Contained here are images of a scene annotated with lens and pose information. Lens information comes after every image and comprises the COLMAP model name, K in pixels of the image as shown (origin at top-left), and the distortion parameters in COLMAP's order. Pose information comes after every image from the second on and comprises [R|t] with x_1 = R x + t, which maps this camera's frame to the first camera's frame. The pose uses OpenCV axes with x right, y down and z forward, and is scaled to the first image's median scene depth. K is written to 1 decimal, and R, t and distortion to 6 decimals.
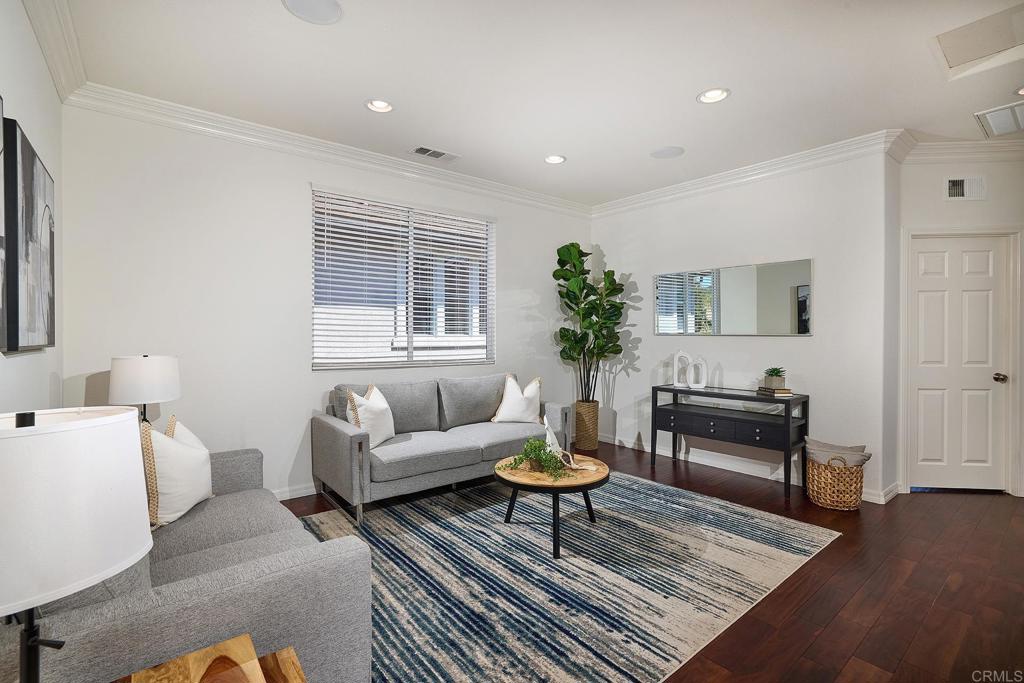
lens RADIAL K [[474.1, 0, 506.7], [0, 474.1, 338.9], [0, 0, 1]] dist [-0.031181, -0.000072]
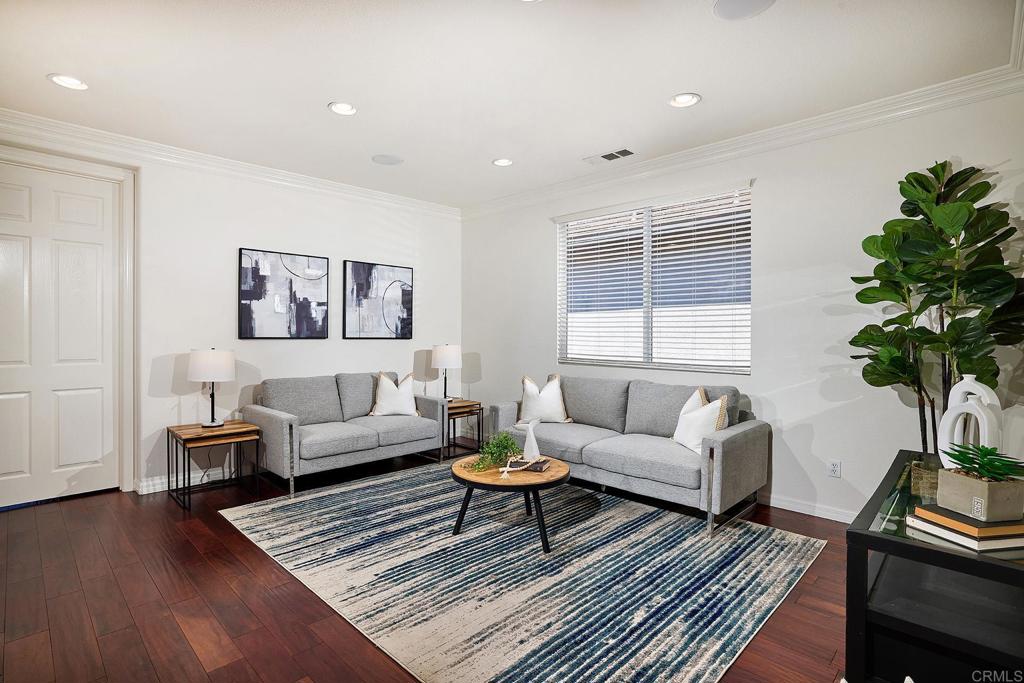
lens RADIAL K [[474.1, 0, 506.7], [0, 474.1, 338.9], [0, 0, 1]] dist [-0.031181, -0.000072]
pose [[0.135412, 0.009313, -0.990746, 1.333087], [-0.013640, 0.999879, 0.007534, -0.010117], [0.990695, 0.012493, 0.135523, 1.045374]]
